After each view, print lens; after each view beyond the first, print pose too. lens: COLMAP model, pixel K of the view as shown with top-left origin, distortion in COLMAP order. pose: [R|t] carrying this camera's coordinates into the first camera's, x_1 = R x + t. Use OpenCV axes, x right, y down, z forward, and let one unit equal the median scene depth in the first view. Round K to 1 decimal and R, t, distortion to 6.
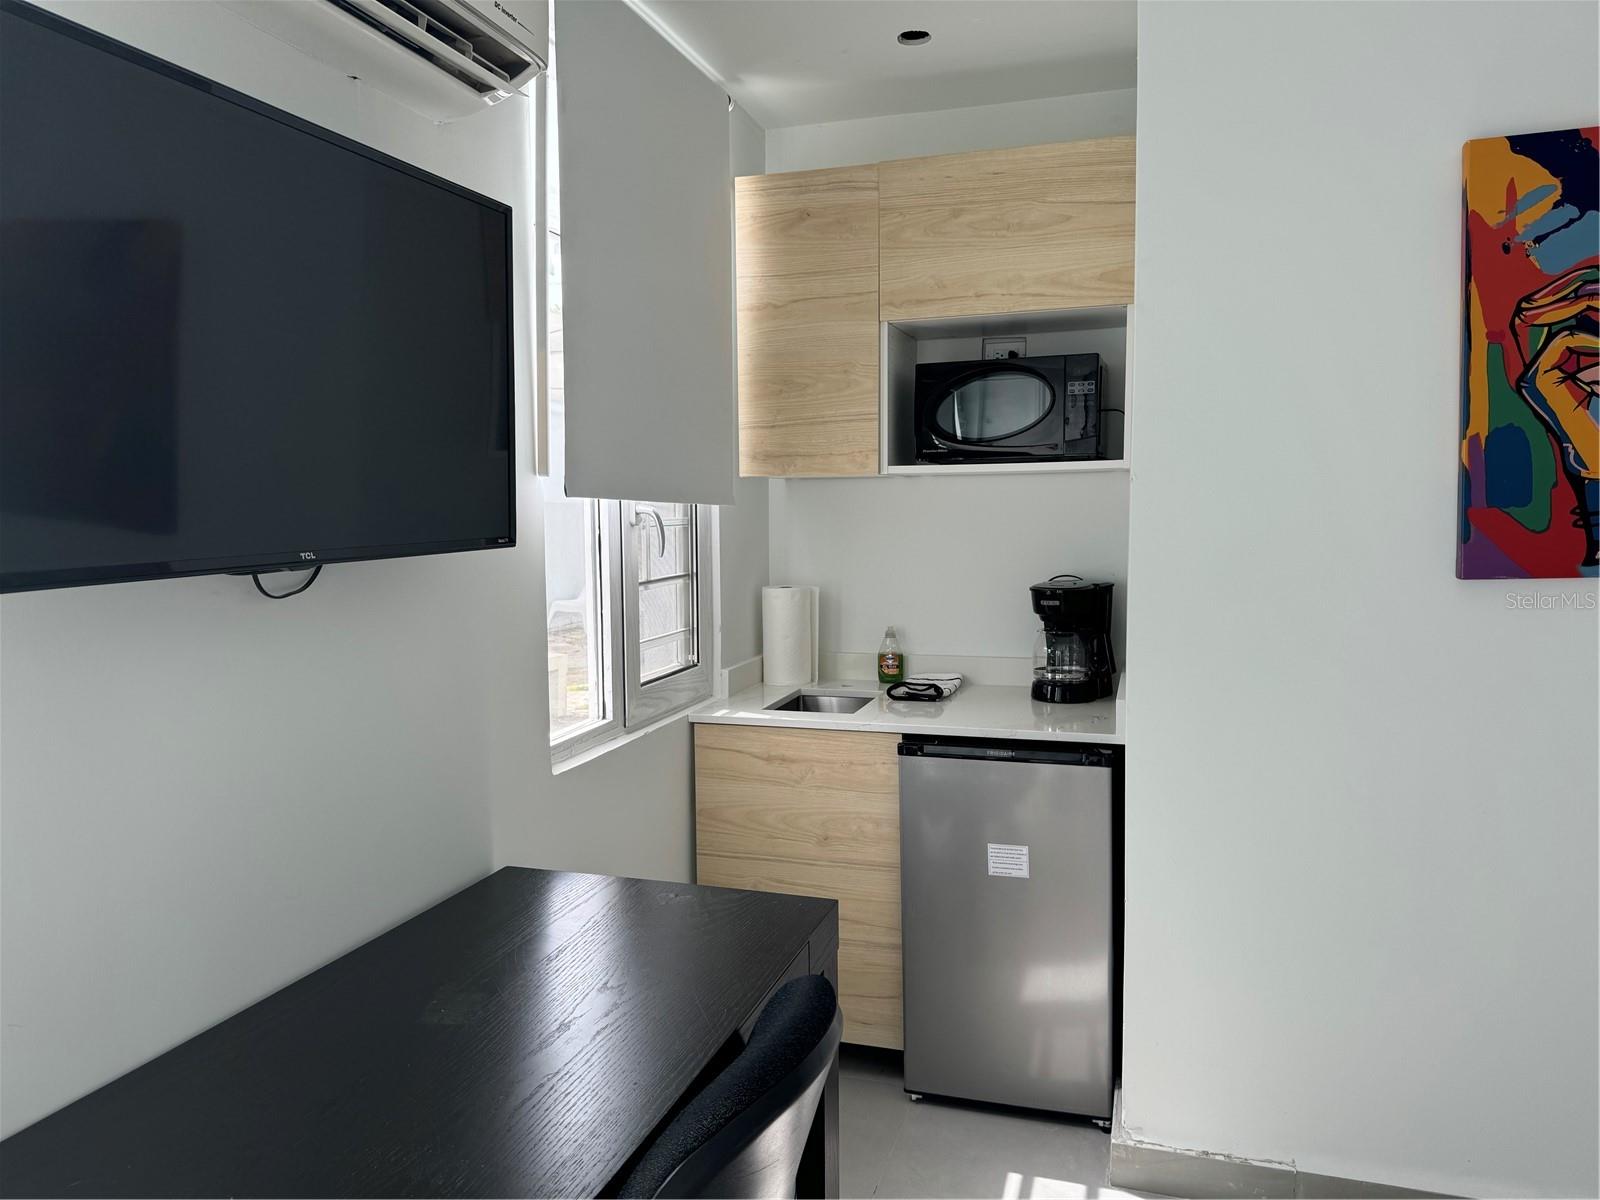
lens RADIAL K [[1128.0, 0, 771.2], [0, 1128.0, 597.8], [0, 0, 1]] dist [0.067848, -0.044048]
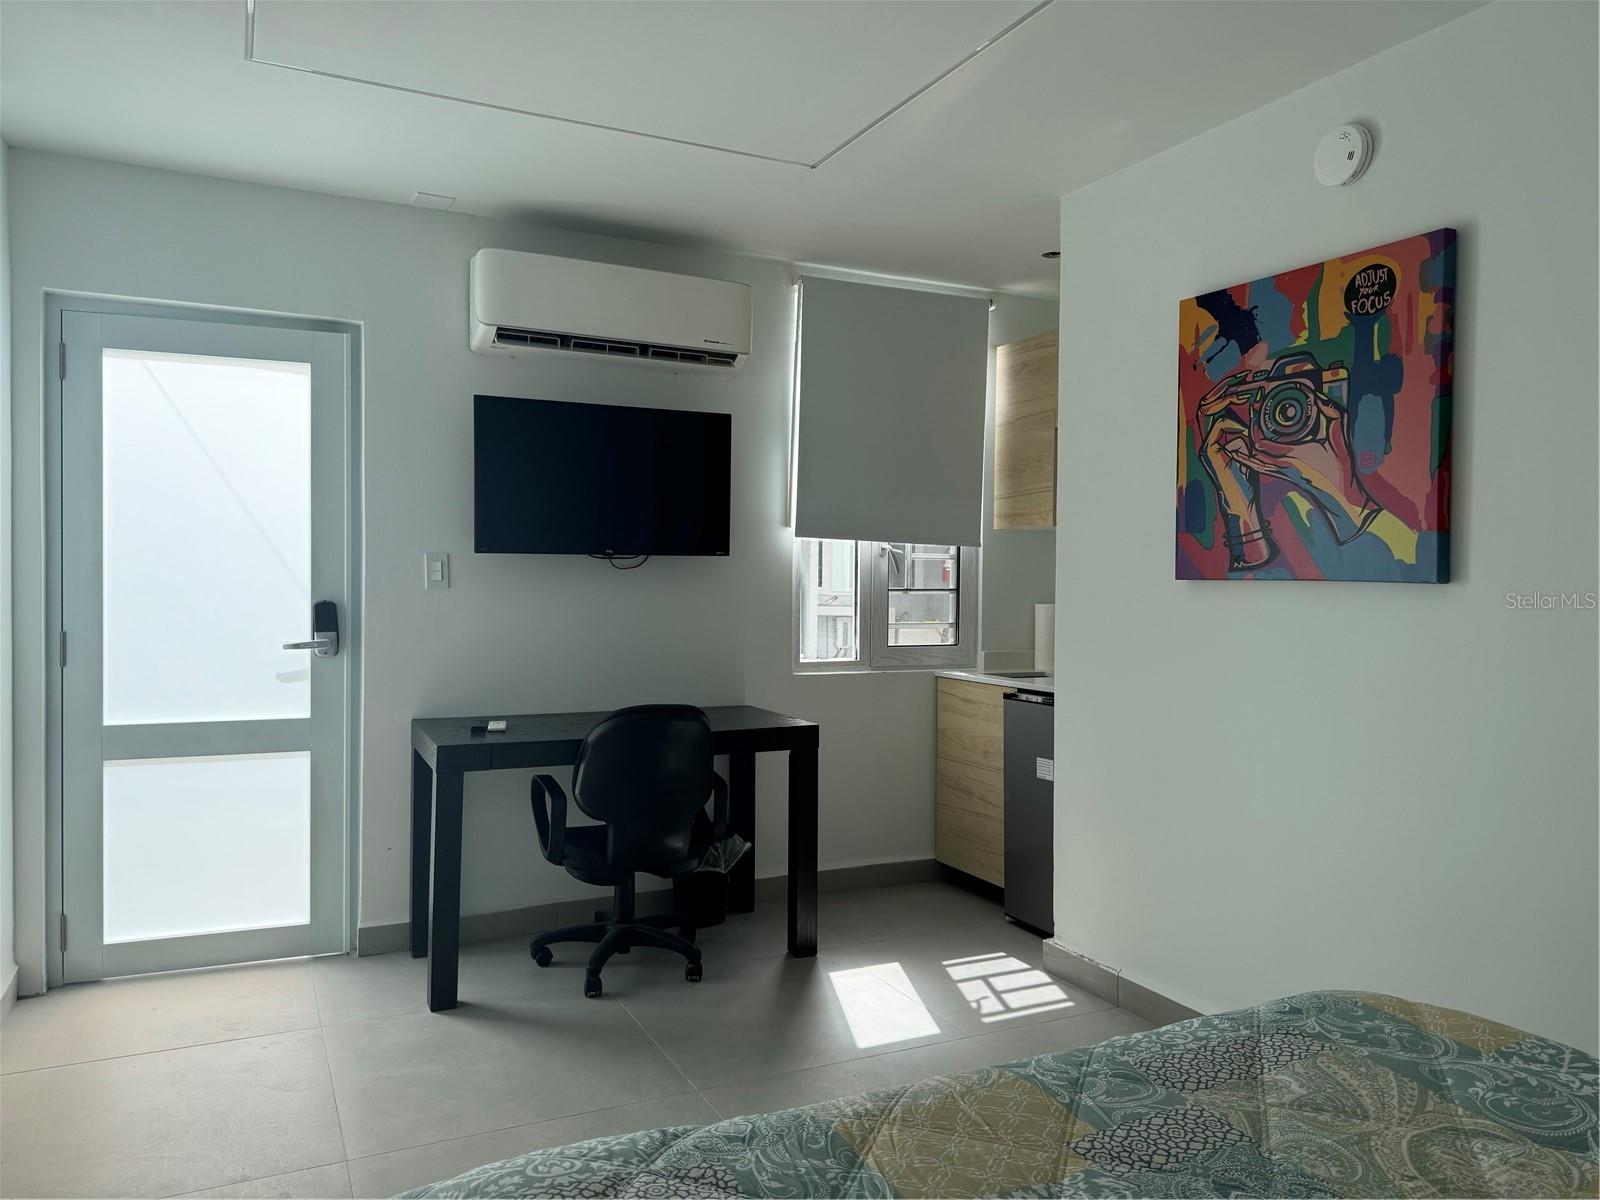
lens RADIAL K [[1128.0, 0, 789.3], [0, 1128.0, 608.0], [0, 0, 1]] dist [0.067848, -0.044048]
pose [[0.678702, 0.031688, -0.733730, 1.052791], [-0.078965, 0.996426, -0.030011, 0.081436], [0.730156, 0.078308, 0.678778, -0.312633]]
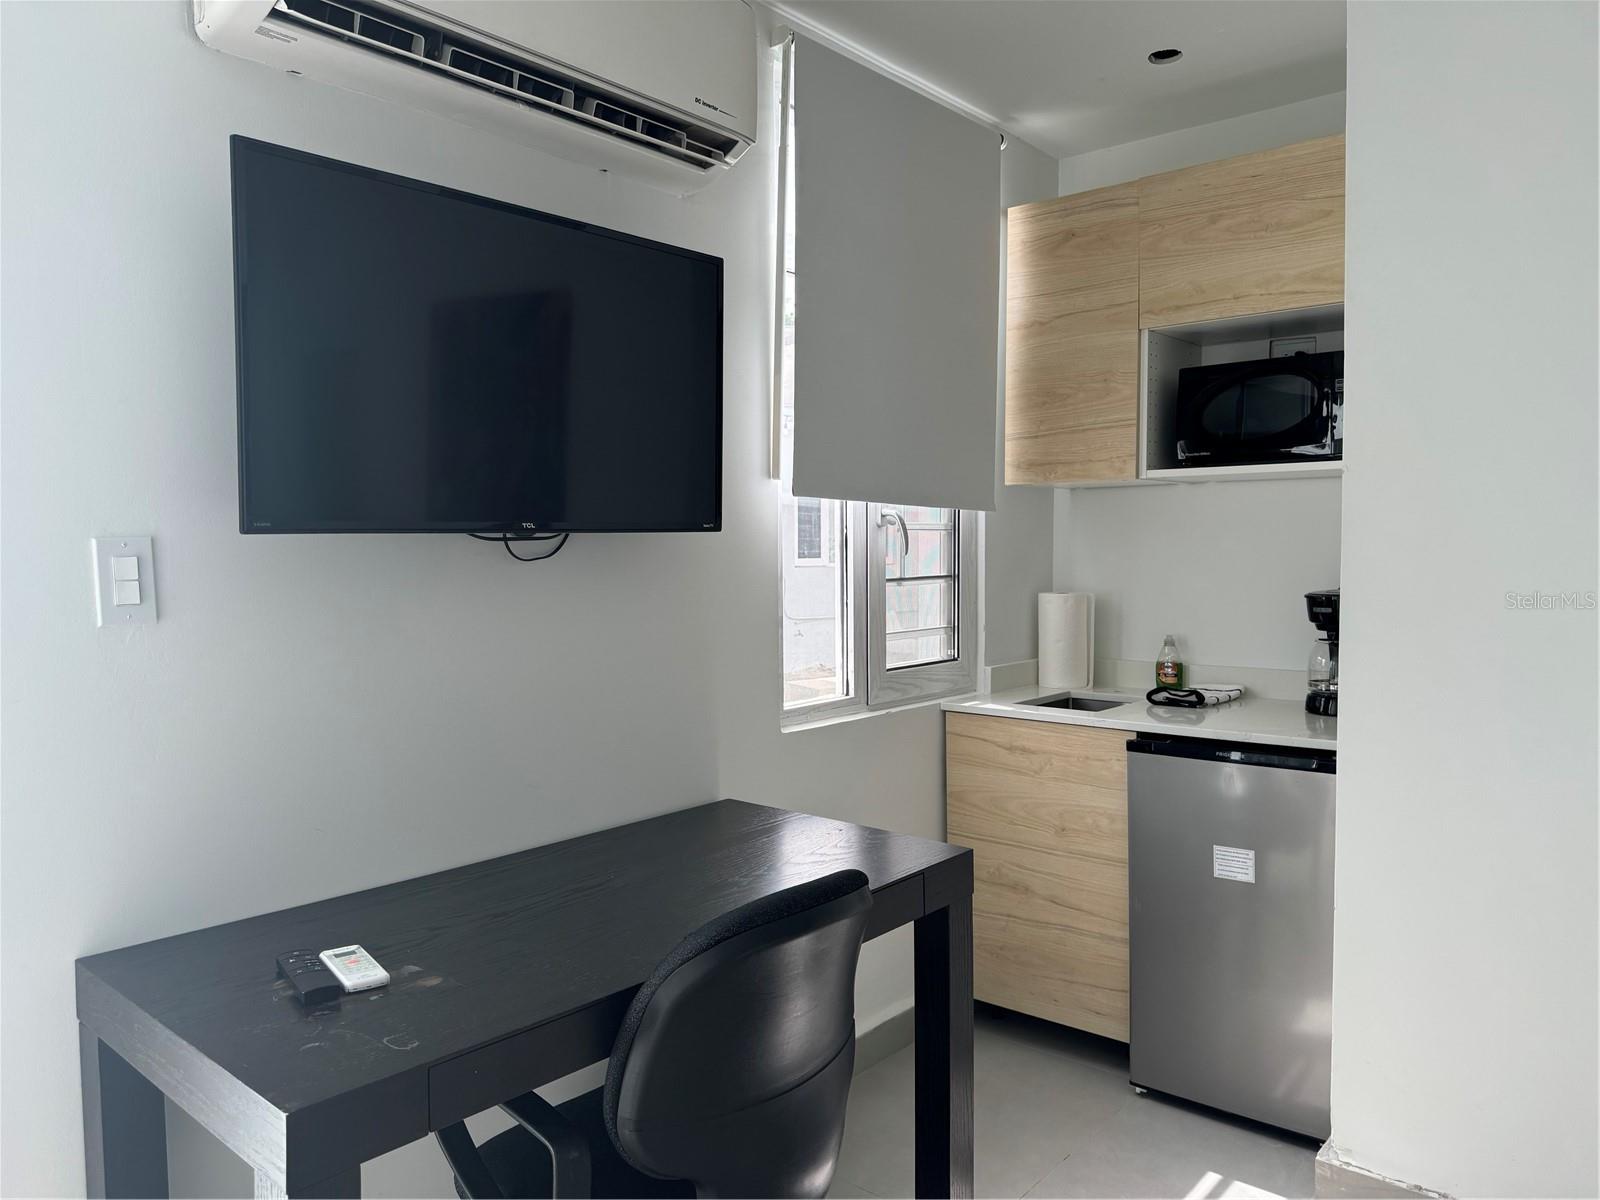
lens RADIAL K [[1128.0, 0, 780.3], [0, 1128.0, 598.2], [0, 0, 1]] dist [0.067848, -0.044048]
pose [[0.927417, 0.024052, -0.373254, 0.196398], [-0.035871, 0.999050, -0.024751, 0.037129], [0.372304, 0.036343, 0.927399, -0.072239]]
